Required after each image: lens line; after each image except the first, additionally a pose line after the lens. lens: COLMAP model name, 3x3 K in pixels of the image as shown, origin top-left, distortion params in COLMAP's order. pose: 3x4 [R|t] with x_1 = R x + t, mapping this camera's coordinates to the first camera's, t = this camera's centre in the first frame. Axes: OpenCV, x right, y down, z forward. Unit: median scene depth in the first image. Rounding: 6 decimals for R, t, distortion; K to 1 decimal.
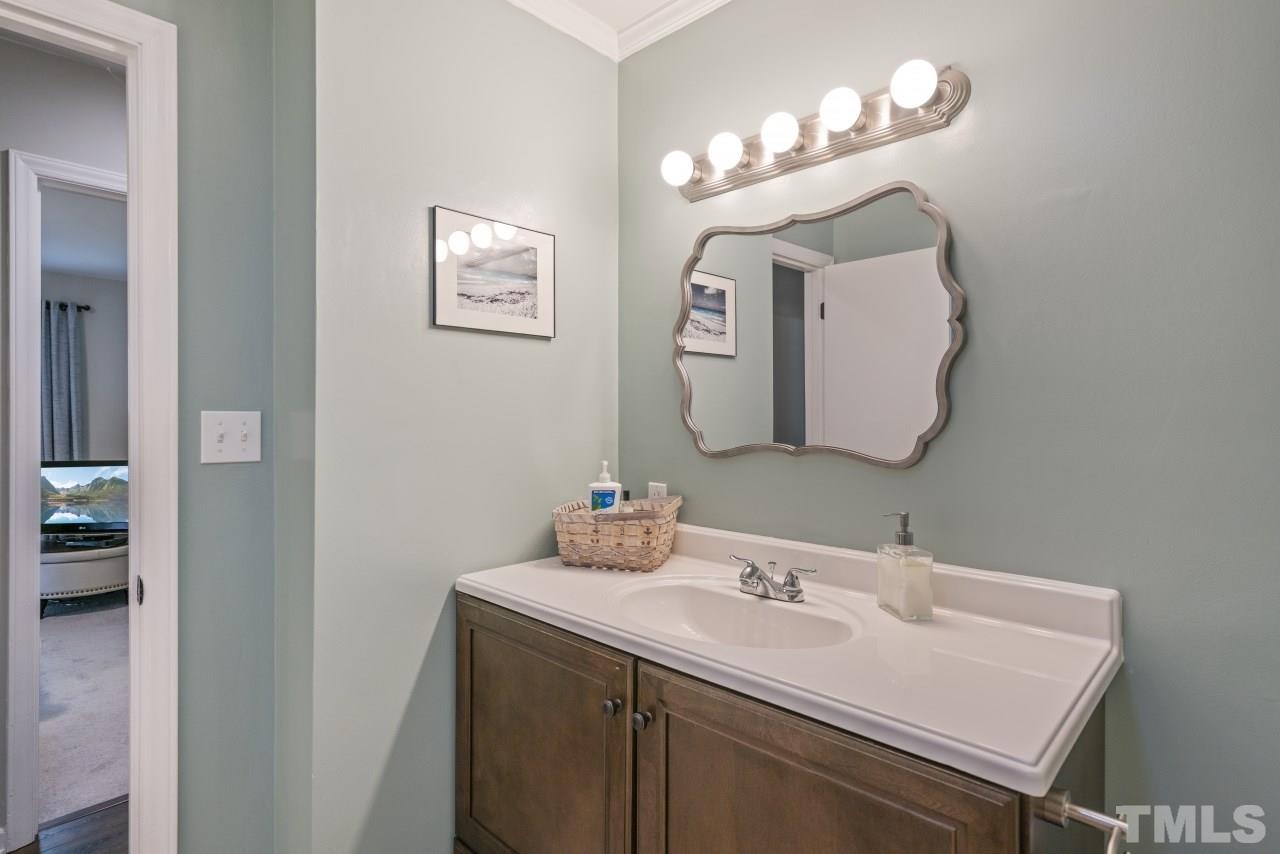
lens RADIAL K [[652.7, 0, 636.6], [0, 652.7, 429.7], [0, 0, 1]] dist [0.001987, 0.001395]
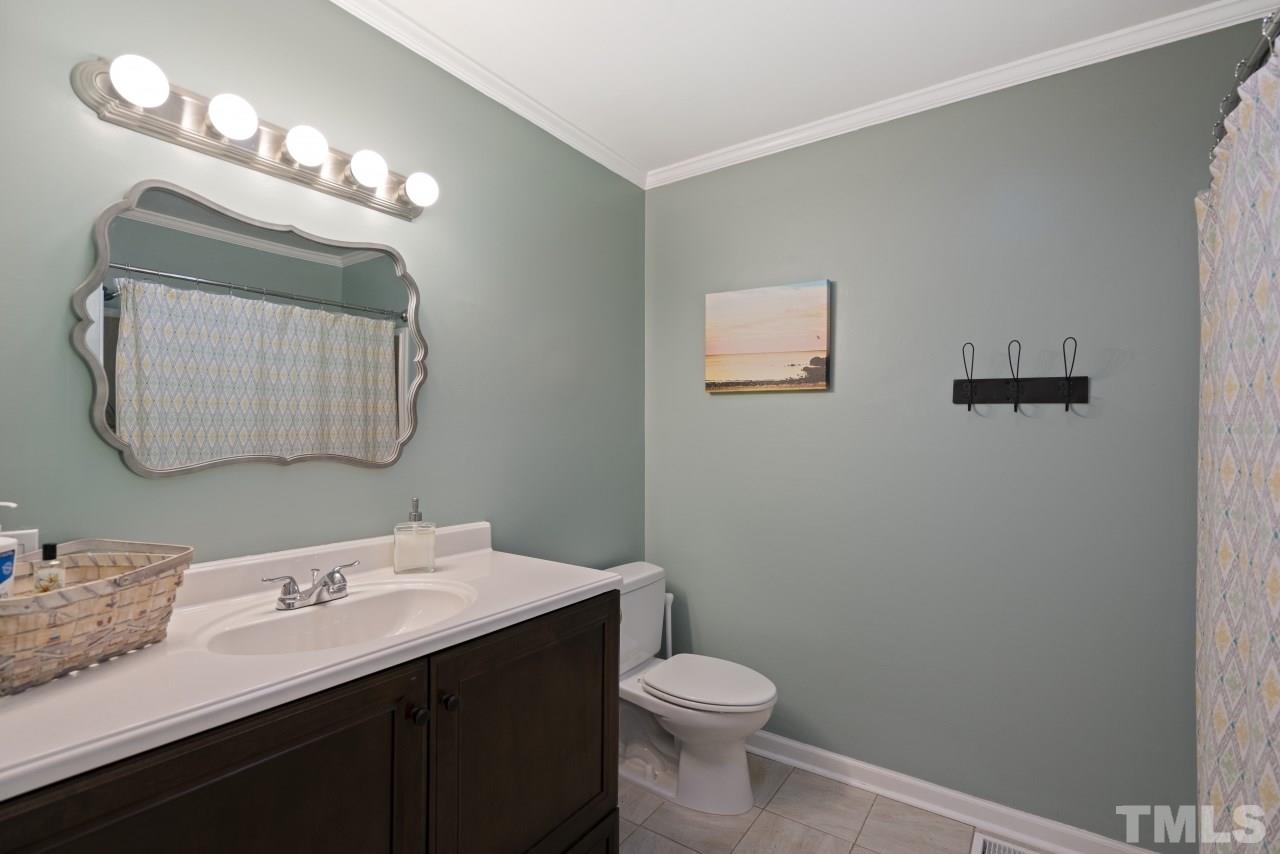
lens RADIAL K [[594.4, 0, 640.0], [0, 594.4, 427.0], [0, 0, 1]] dist [0.004269, 0.000723]
pose [[-0.153248, 0.007431, 0.988160, -0.771293], [0.011462, 0.999918, -0.005742, -0.008883], [-0.988121, 0.010446, -0.153320, 0.621219]]
